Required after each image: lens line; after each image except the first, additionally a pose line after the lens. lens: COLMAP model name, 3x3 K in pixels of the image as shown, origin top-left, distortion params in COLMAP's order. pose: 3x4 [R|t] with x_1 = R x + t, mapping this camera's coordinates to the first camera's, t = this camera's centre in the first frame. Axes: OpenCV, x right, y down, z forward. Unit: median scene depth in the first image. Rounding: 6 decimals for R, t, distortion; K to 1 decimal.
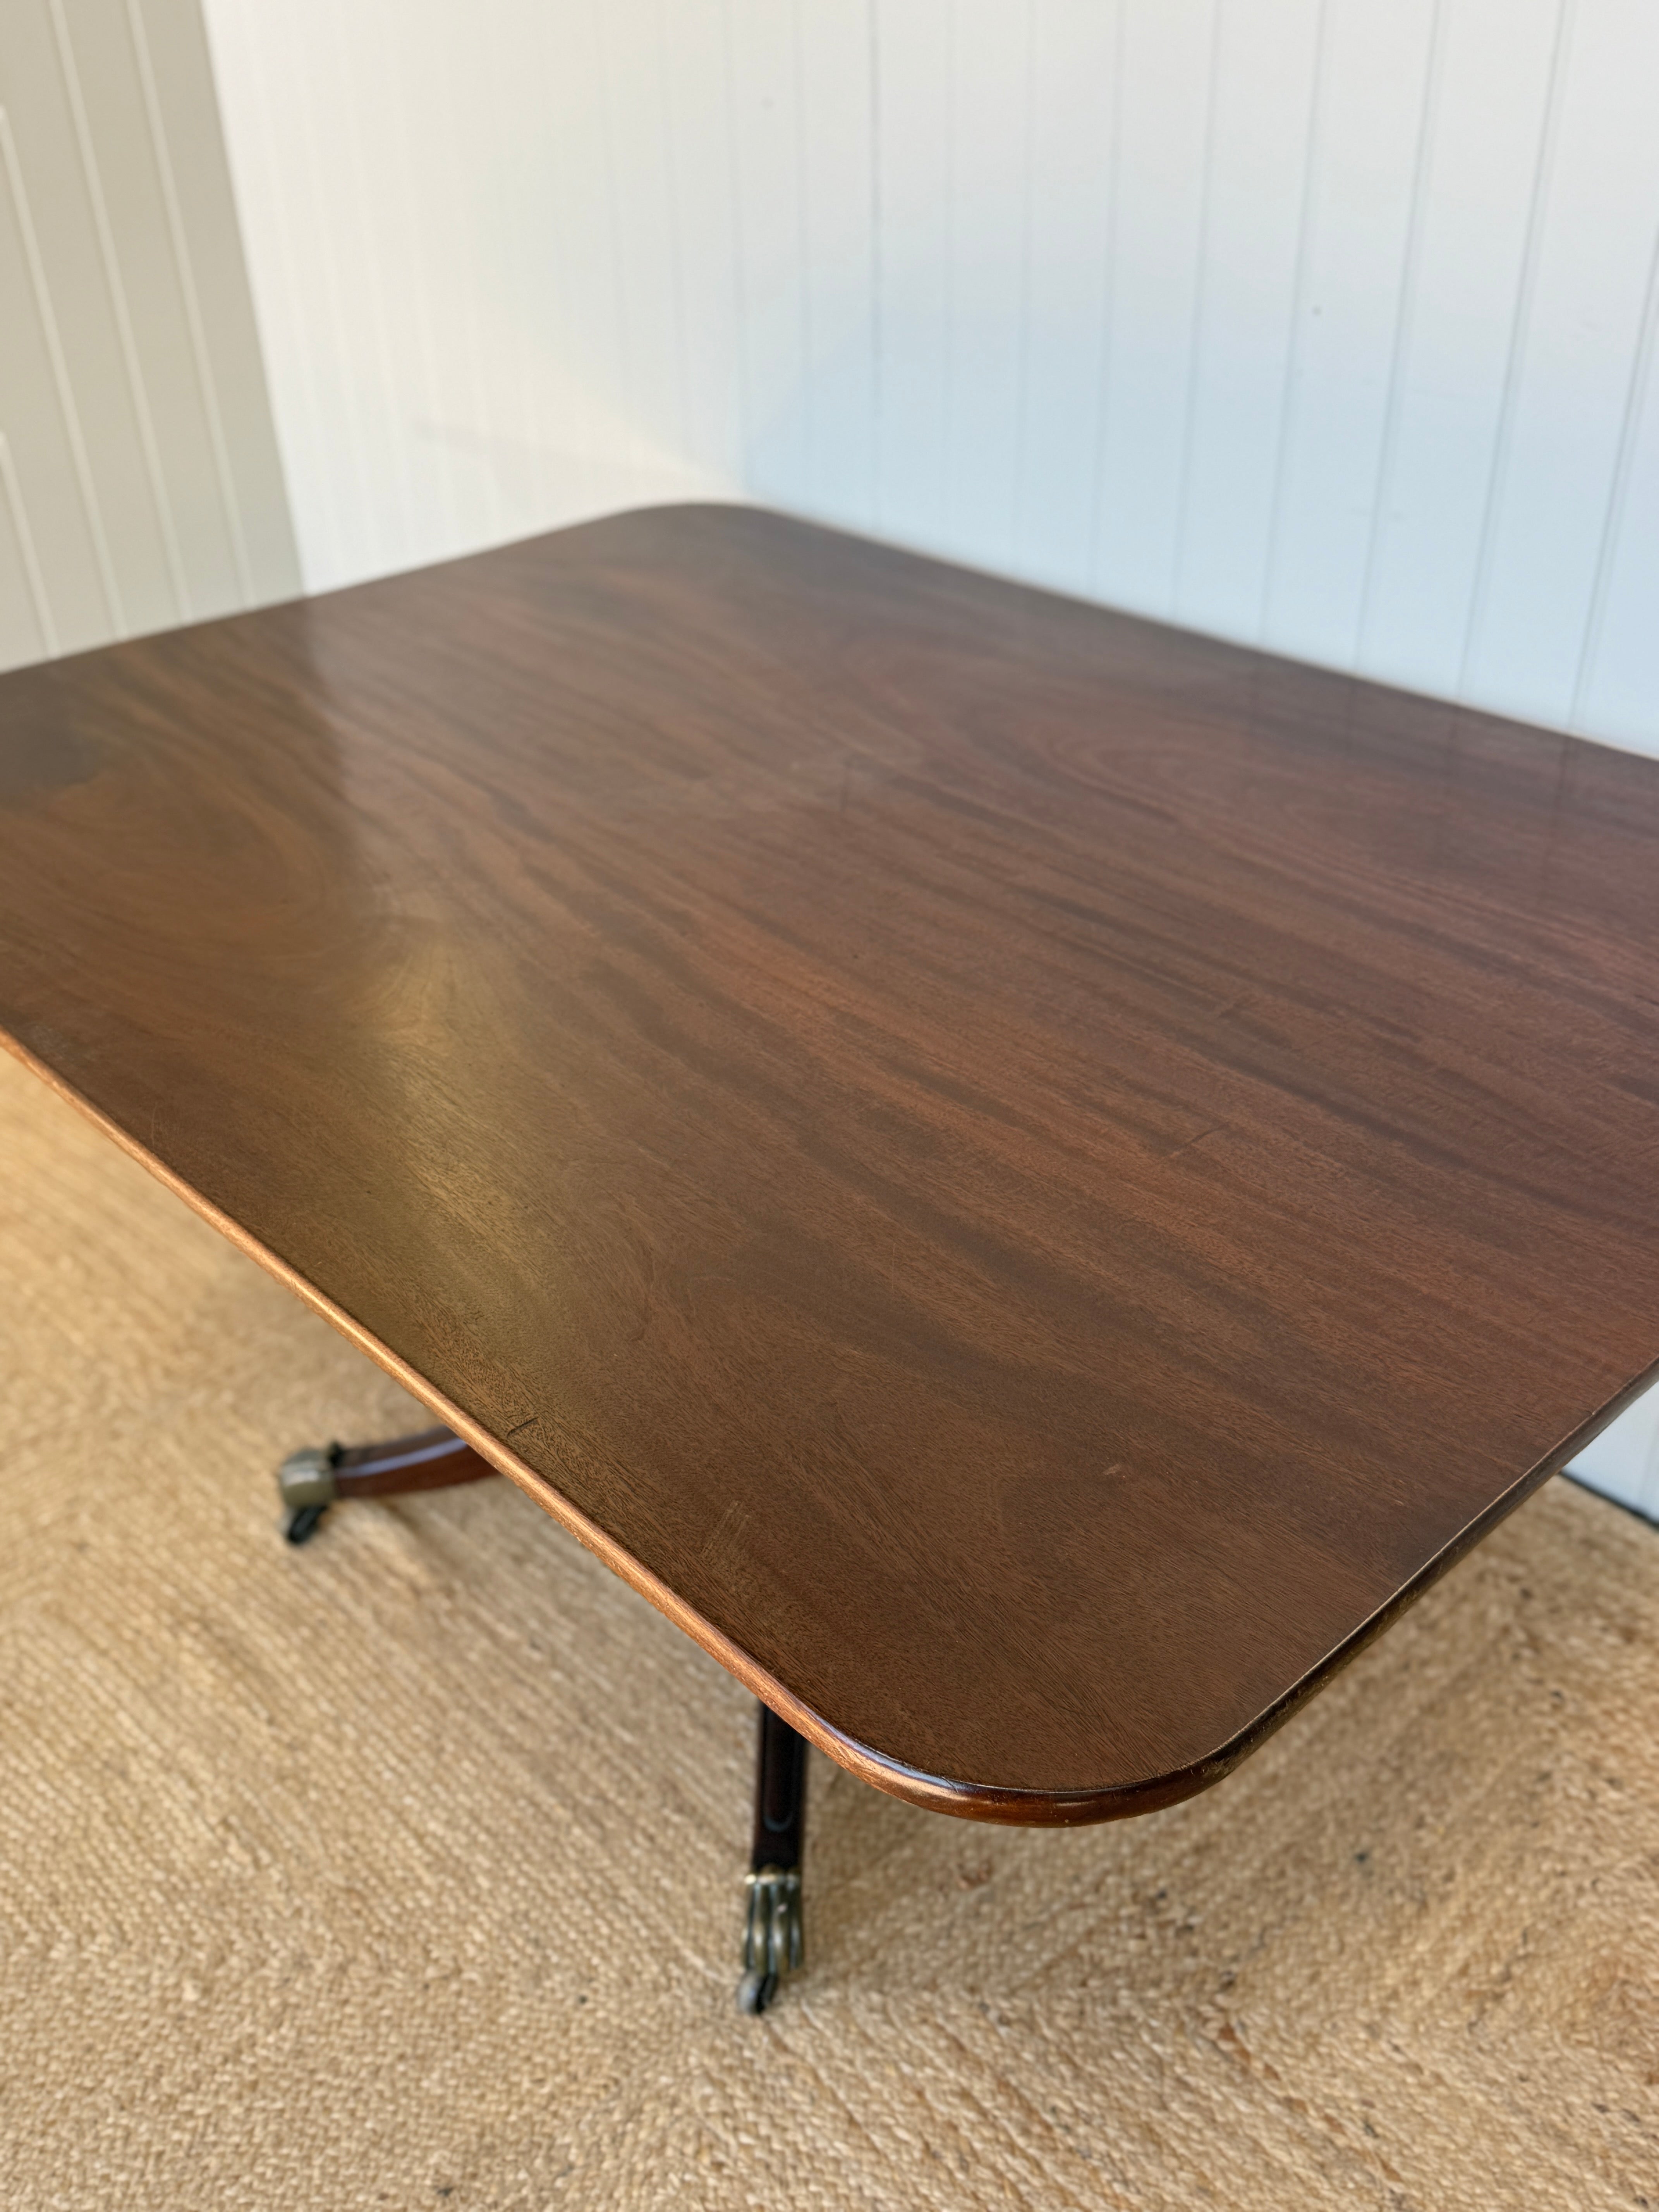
lens RADIAL K [[2002.1, 0, 849.1], [0, 2002.1, 1130.8], [0, 0, 1]] dist [0.062259, -0.097058]
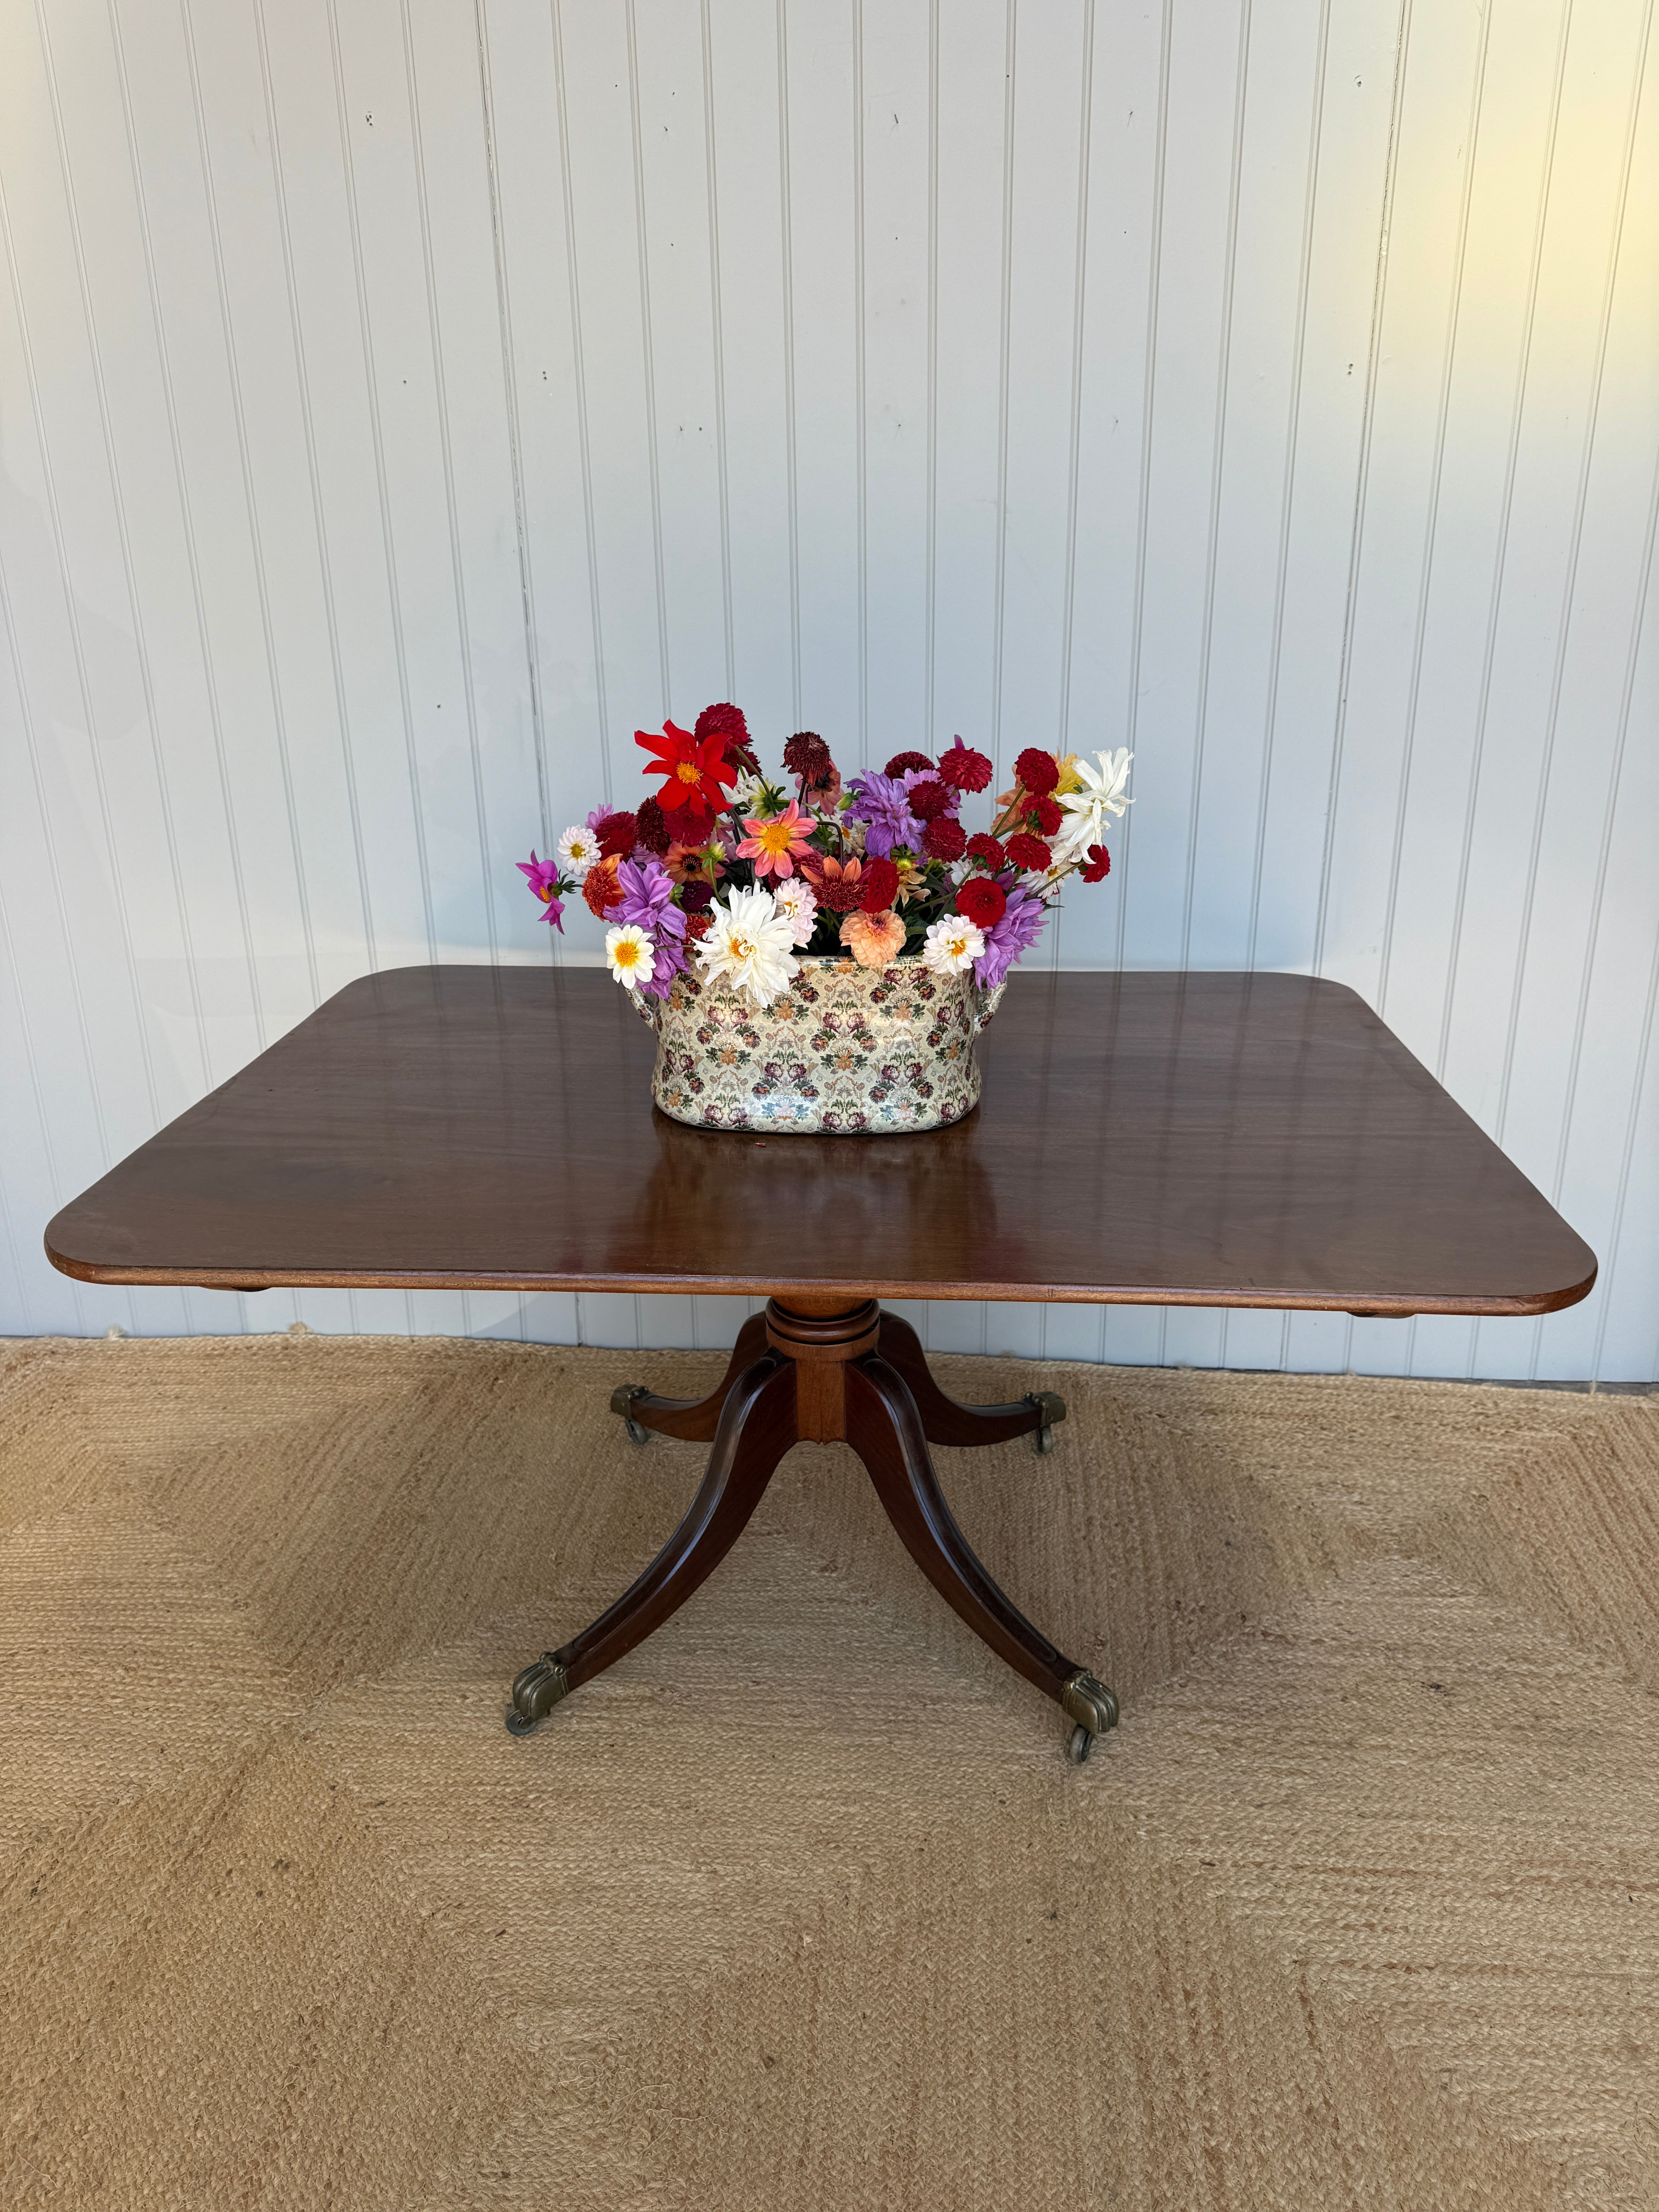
lens RADIAL K [[1604.0, 0, 826.1], [0, 1604.0, 1088.3], [0, 0, 1]] dist [-0.011930, 0.013780]
pose [[0.745549, -0.206277, 0.633724, -0.931308], [0.355143, 0.927602, -0.115876, 0.019030], [-0.563942, 0.311454, 0.764831, -0.031007]]
